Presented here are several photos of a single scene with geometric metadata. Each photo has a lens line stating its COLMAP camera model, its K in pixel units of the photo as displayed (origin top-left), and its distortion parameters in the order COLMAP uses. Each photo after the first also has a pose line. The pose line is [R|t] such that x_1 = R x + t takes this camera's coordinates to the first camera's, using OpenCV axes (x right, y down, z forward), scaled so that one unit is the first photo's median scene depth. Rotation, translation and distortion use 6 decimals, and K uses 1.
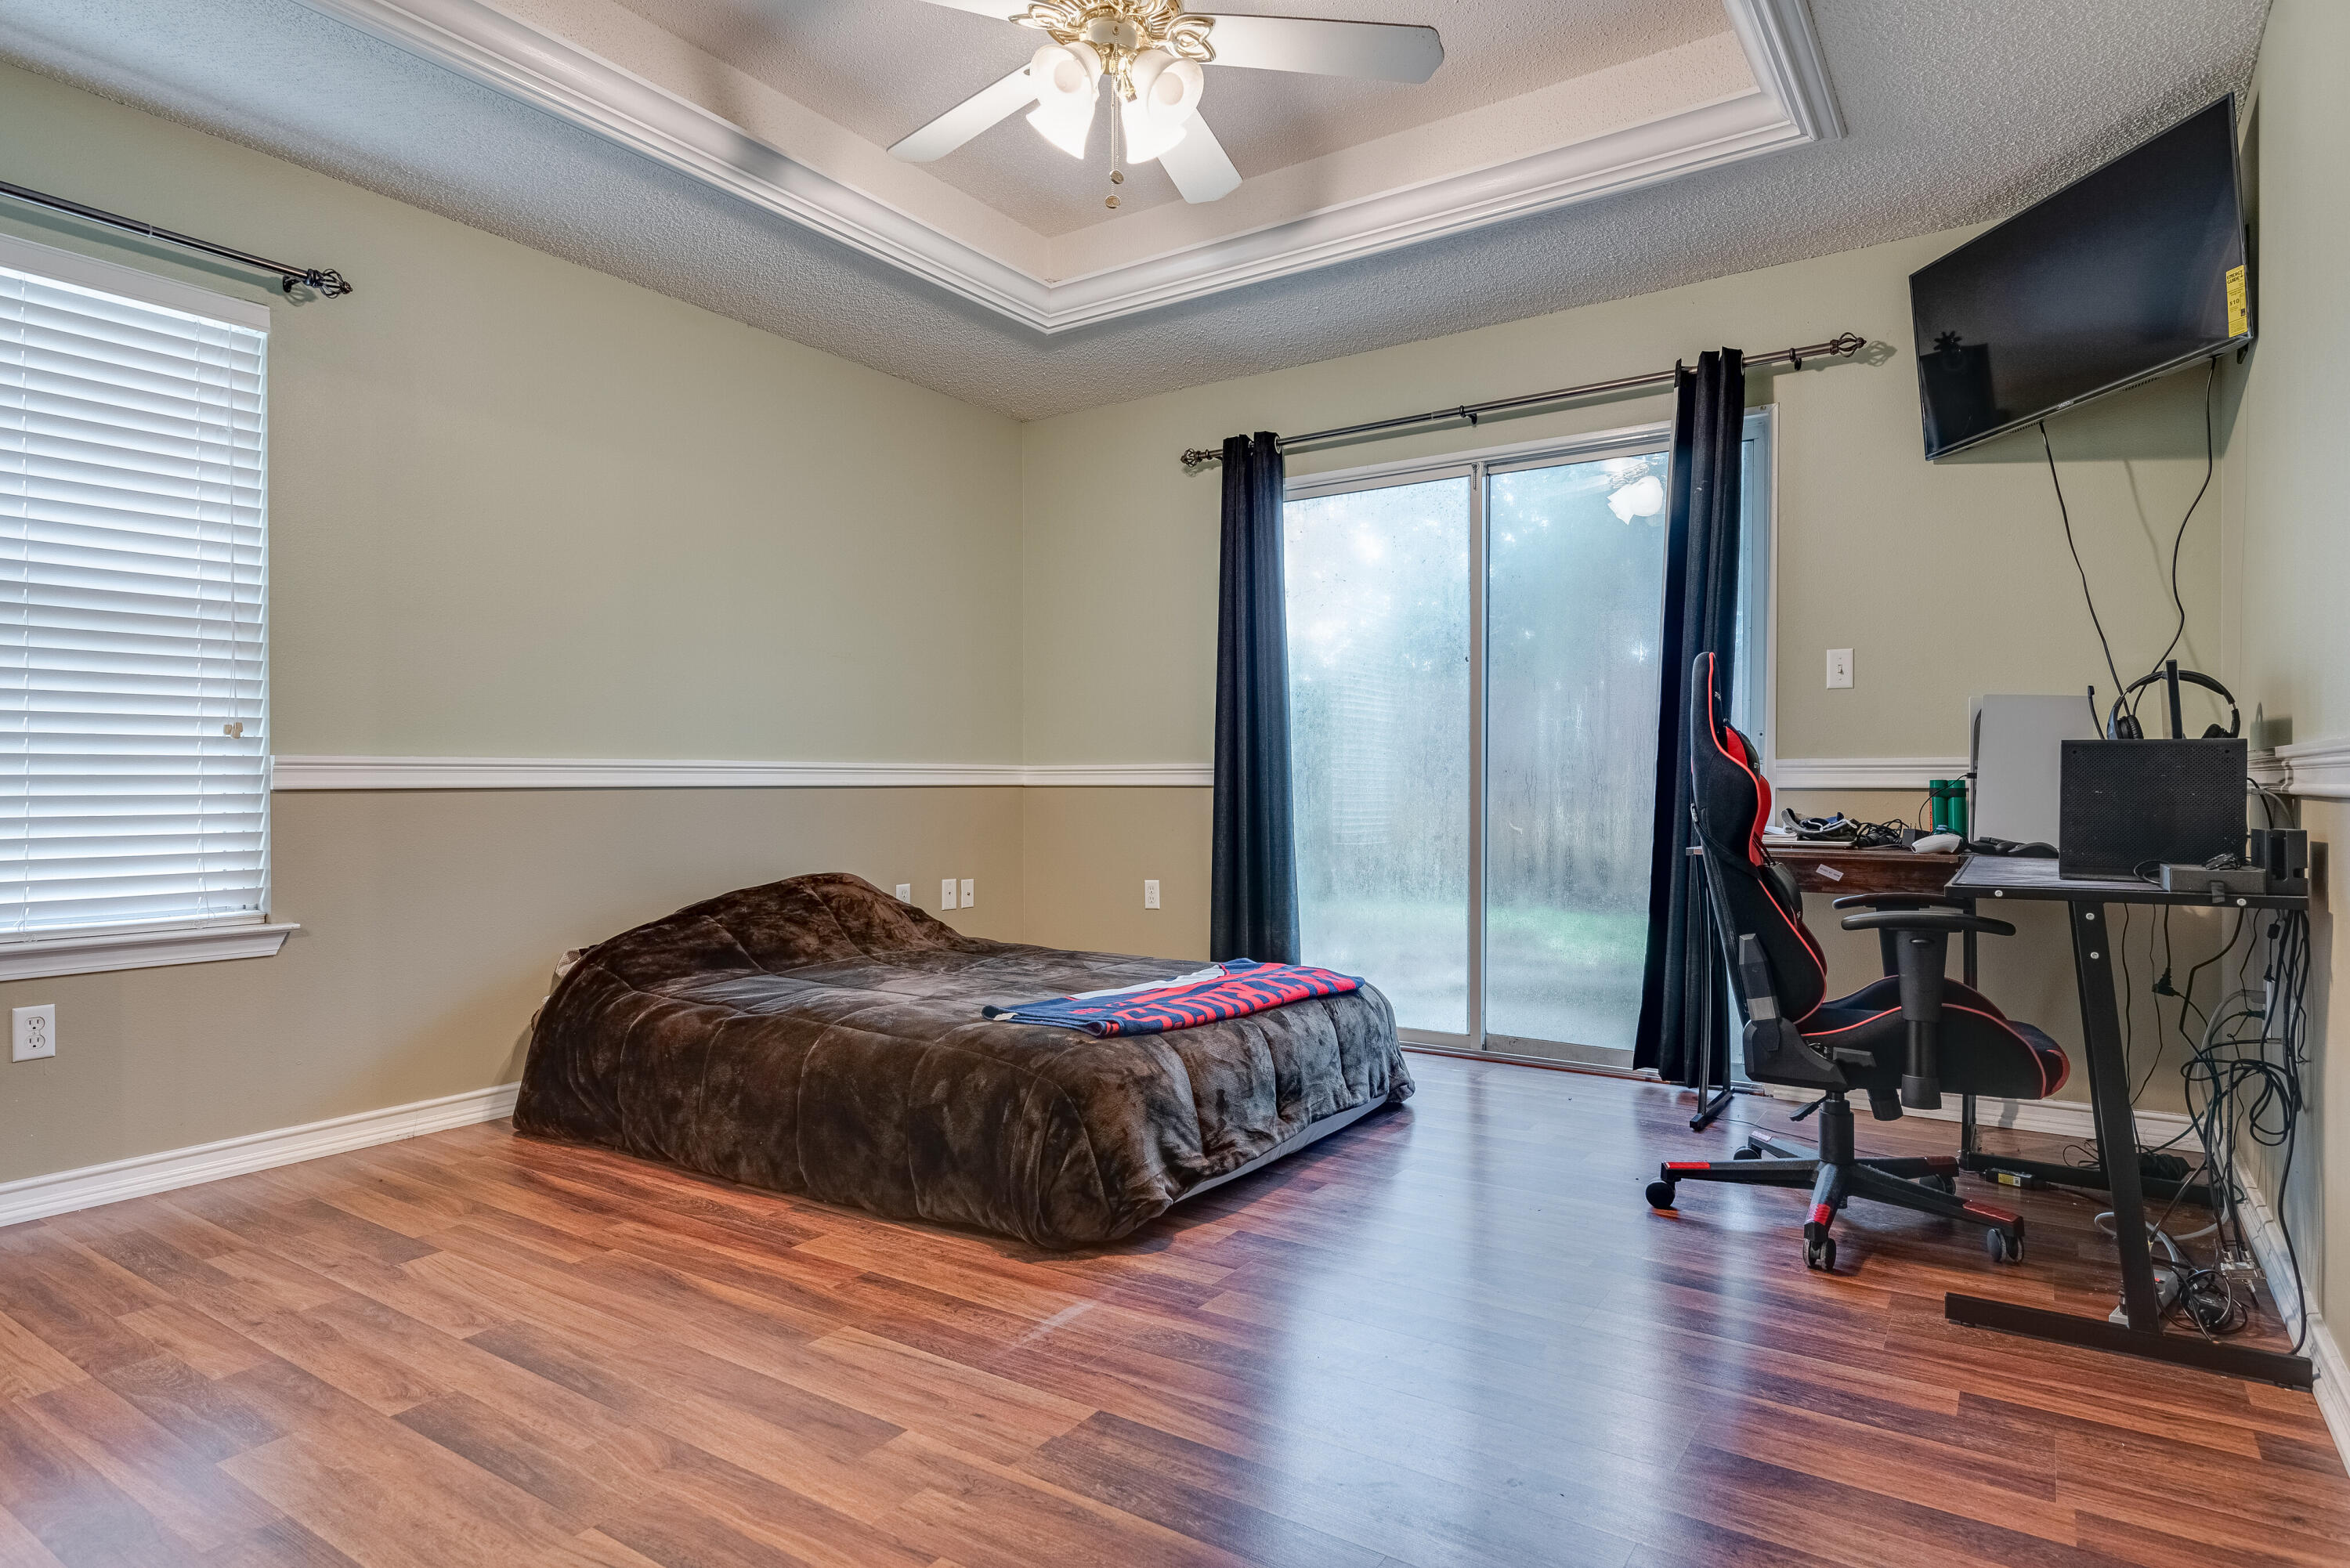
lens RADIAL K [[1305.8, 0, 1171.7], [0, 1305.8, 786.8], [0, 0, 1]] dist [0.007033, 0.000557]
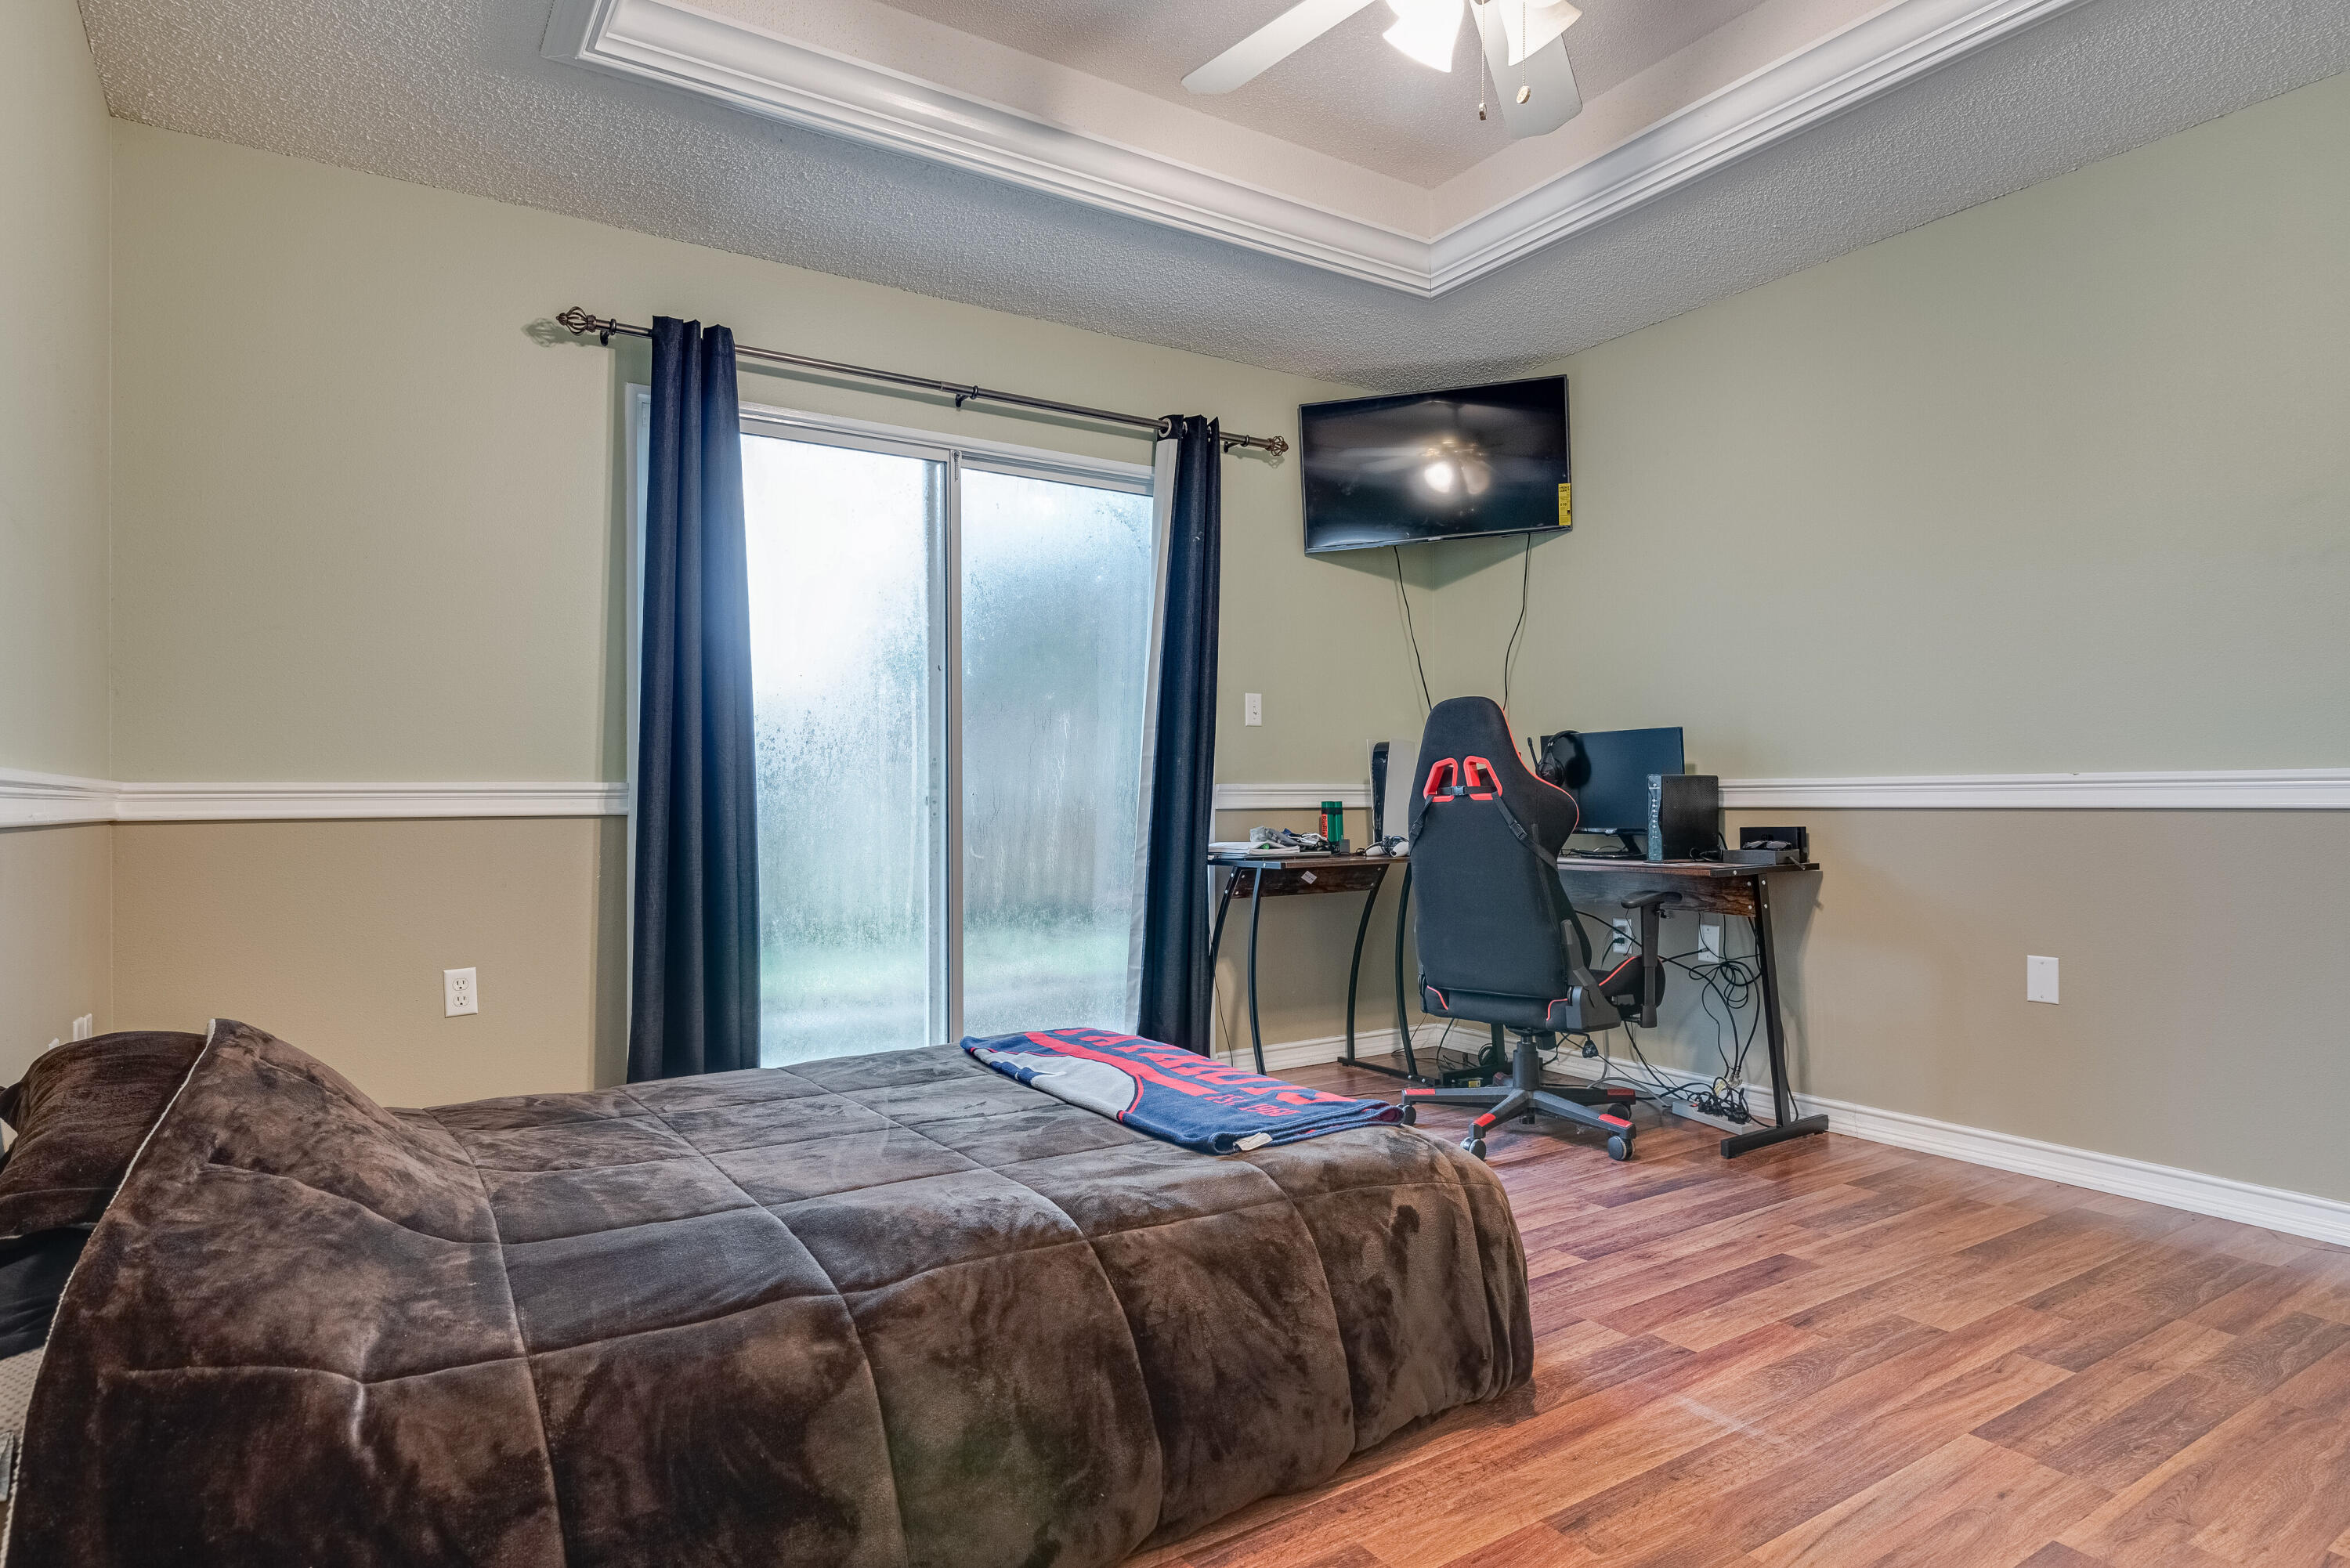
lens RADIAL K [[1305.8, 0, 1181.8], [0, 1305.8, 791.5], [0, 0, 1]] dist [0.007033, 0.000557]
pose [[0.376908, 0.004017, 0.926242, -0.658079], [0.010695, 0.999905, -0.008688, -0.005302], [-0.926189, 0.013181, 0.376829, 0.638169]]
